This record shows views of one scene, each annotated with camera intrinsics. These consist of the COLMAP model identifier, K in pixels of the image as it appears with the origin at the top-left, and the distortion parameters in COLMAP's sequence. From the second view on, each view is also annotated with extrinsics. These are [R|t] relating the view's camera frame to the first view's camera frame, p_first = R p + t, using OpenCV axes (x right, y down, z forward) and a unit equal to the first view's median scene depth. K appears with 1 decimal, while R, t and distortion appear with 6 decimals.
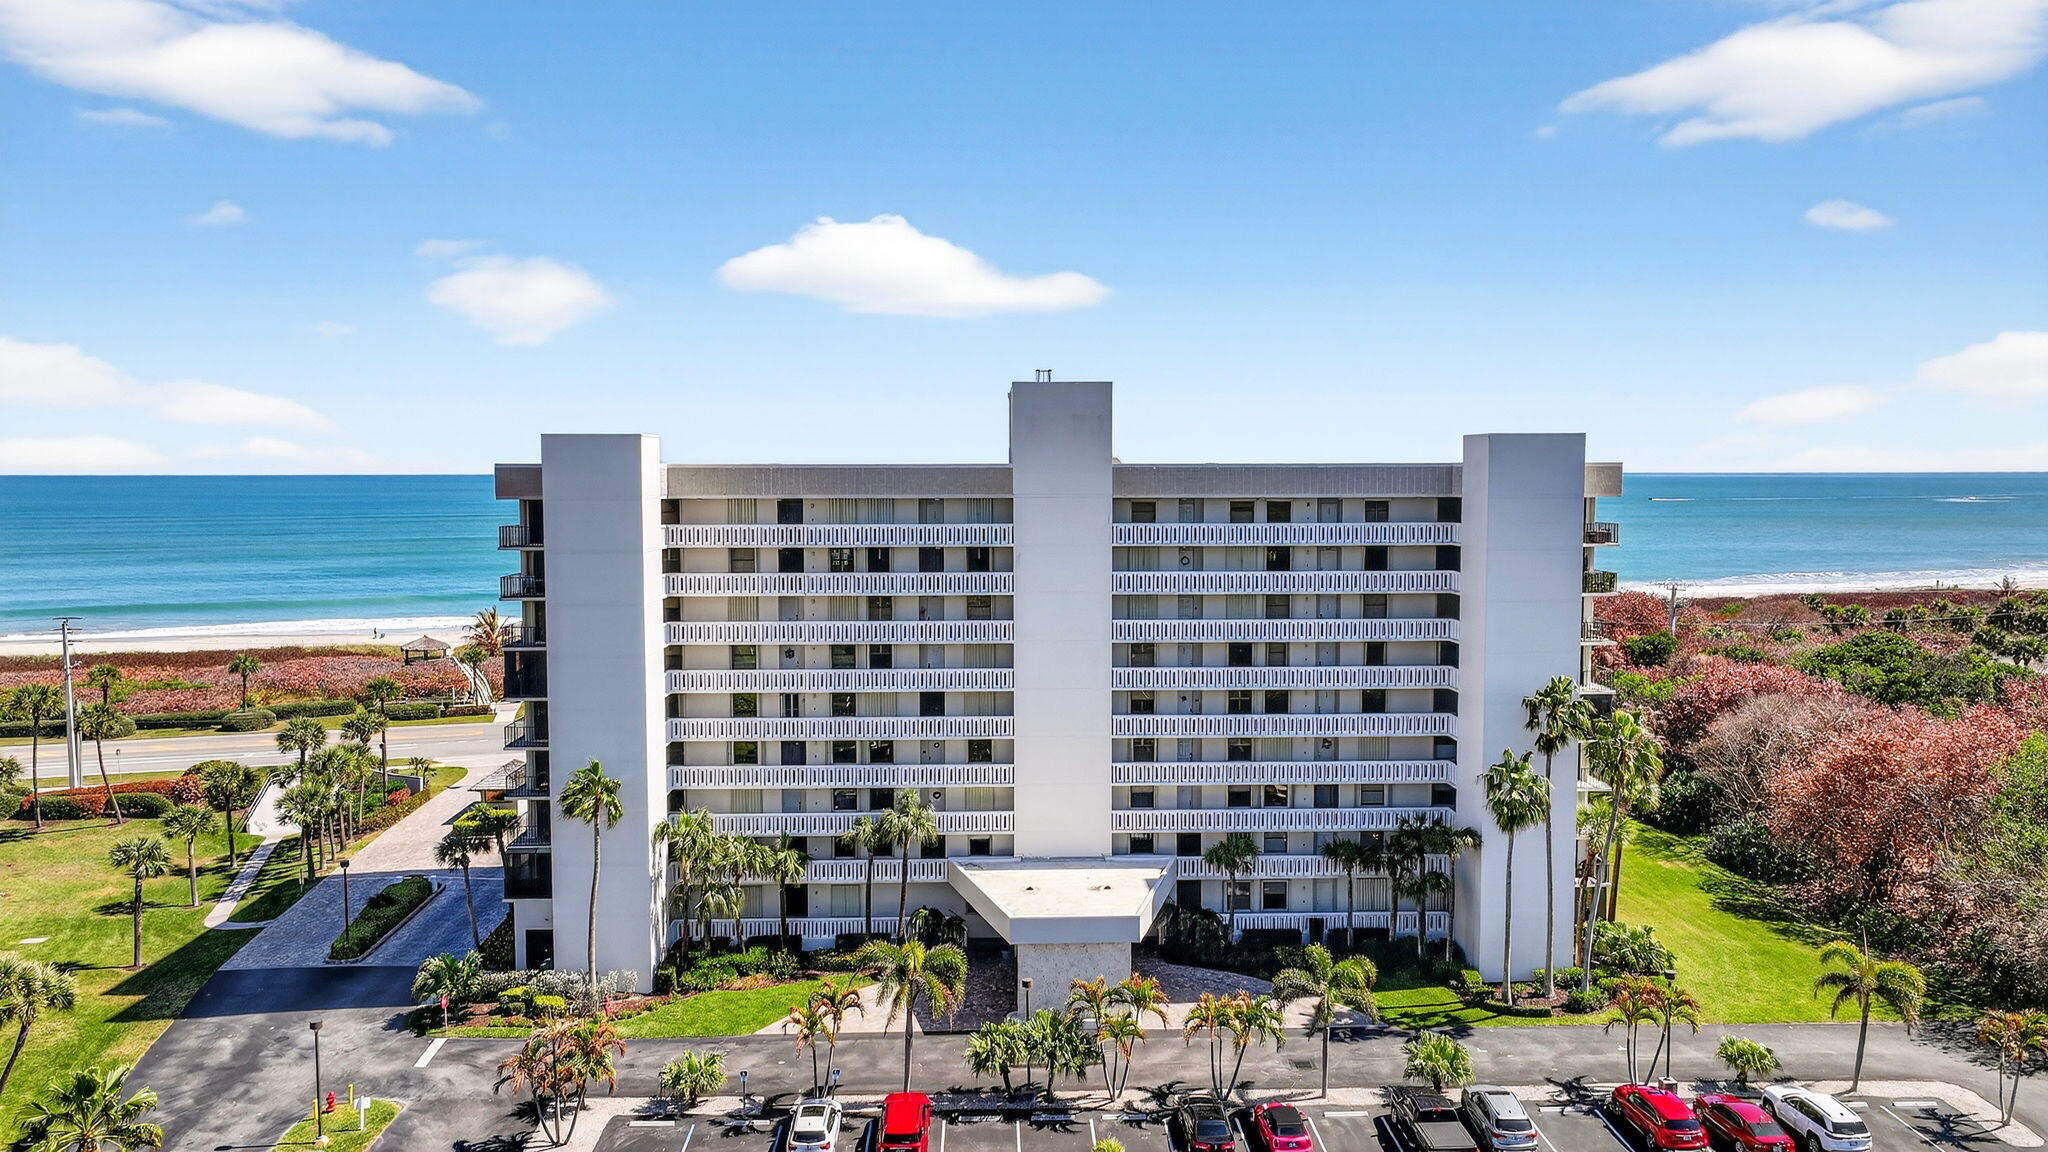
lens RADIAL K [[1442.2, 0, 1071.0], [0, 1442.2, 546.5], [0, 0, 1]] dist [-0.001858, 0.002656]
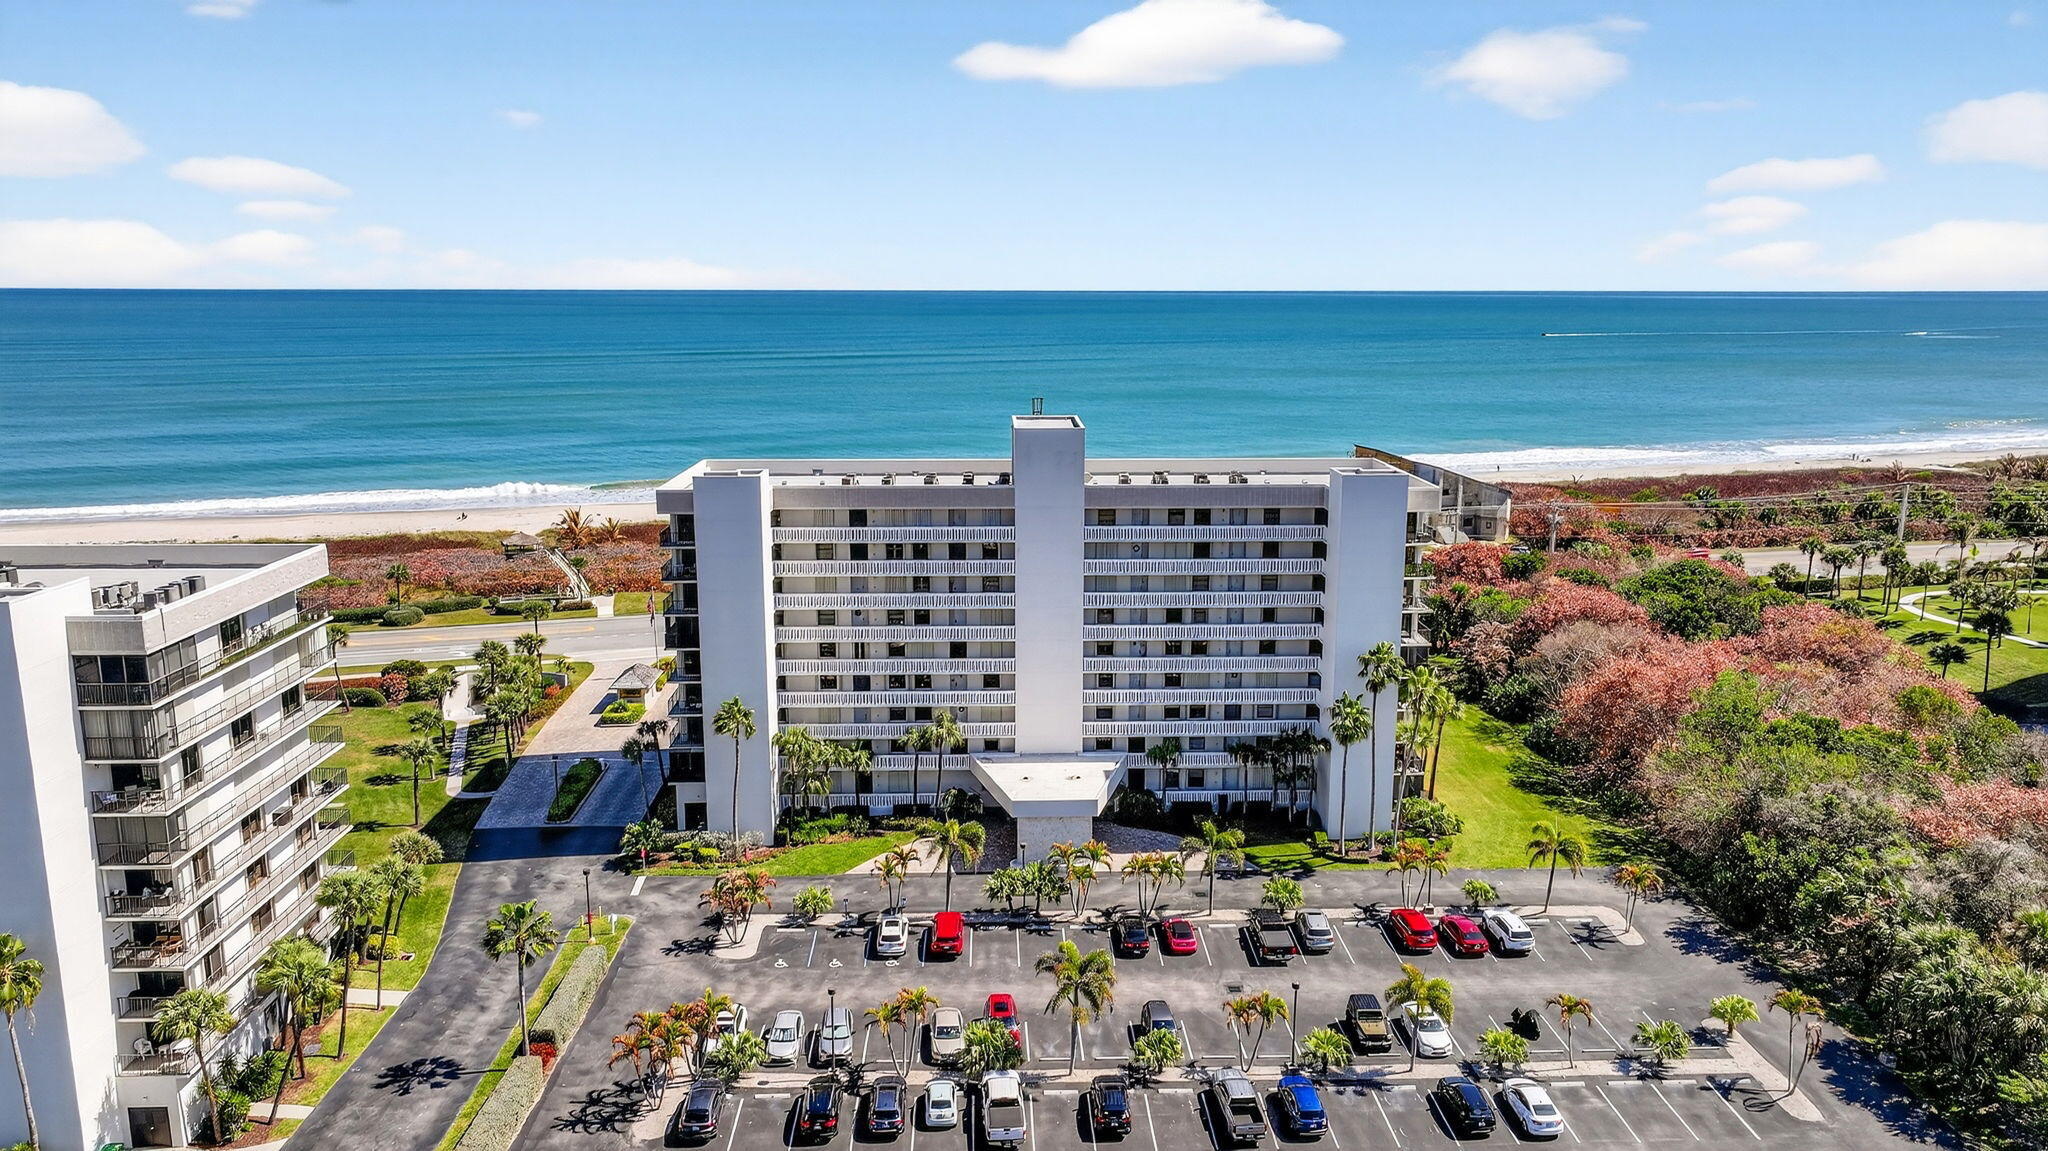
lens RADIAL K [[1452.7, 0, 1096.4], [0, 1452.7, 571.2], [0, 0, 1]] dist [-0.001657, 0.001982]
pose [[0.999863, 0.006534, 0.015236, 0.019506], [-0.008670, 0.989442, 0.144670, -0.187211], [-0.014130, -0.144782, 0.989363, -0.441448]]
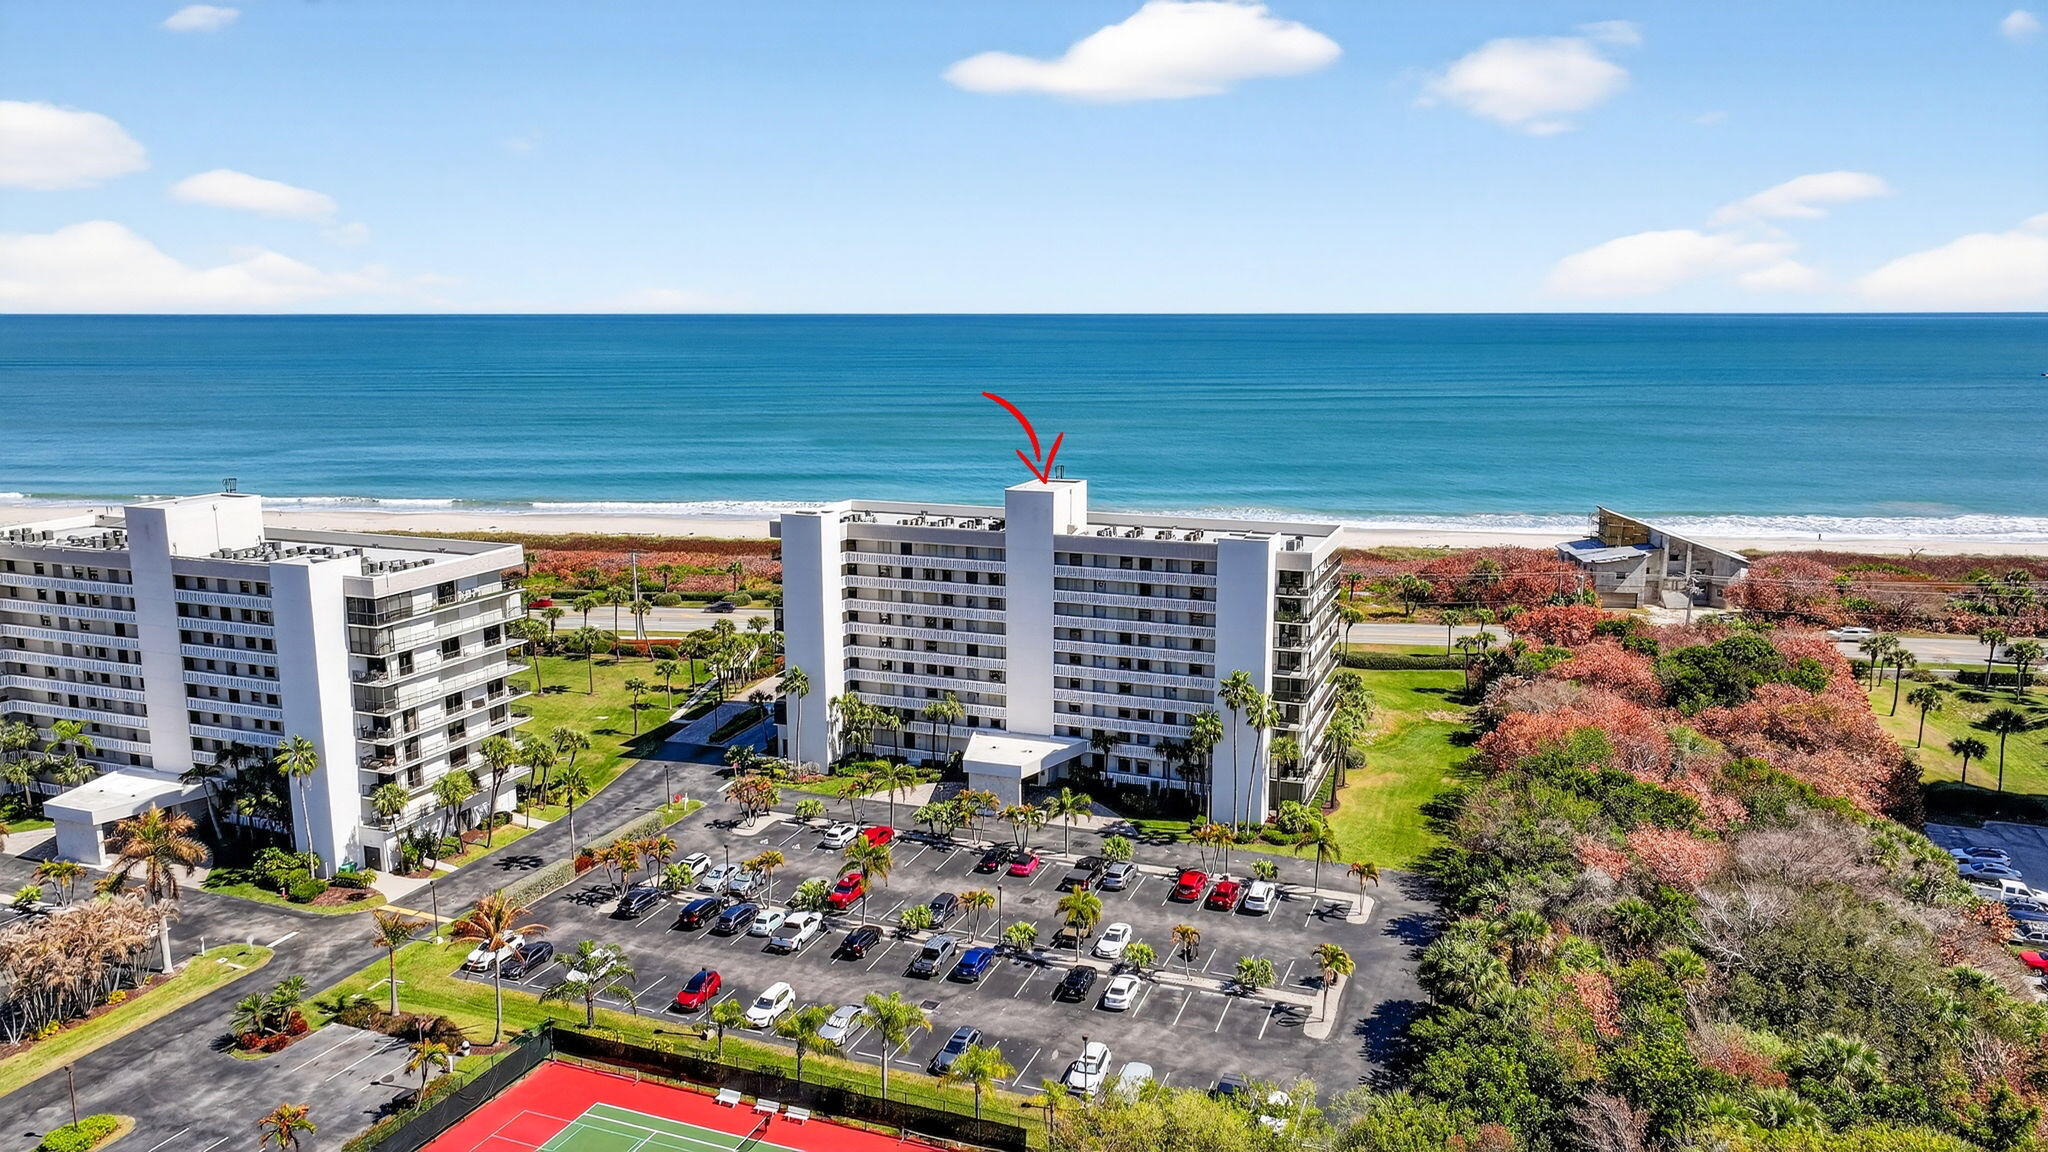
lens RADIAL K [[1452.7, 0, 1096.4], [0, 1452.7, 571.7], [0, 0, 1]] dist [-0.001657, 0.001982]
pose [[0.931384, 0.073885, -0.356461, 0.790512], [-0.027916, 0.990800, 0.132427, -0.274167], [0.362966, -0.113389, 0.924878, -0.784356]]
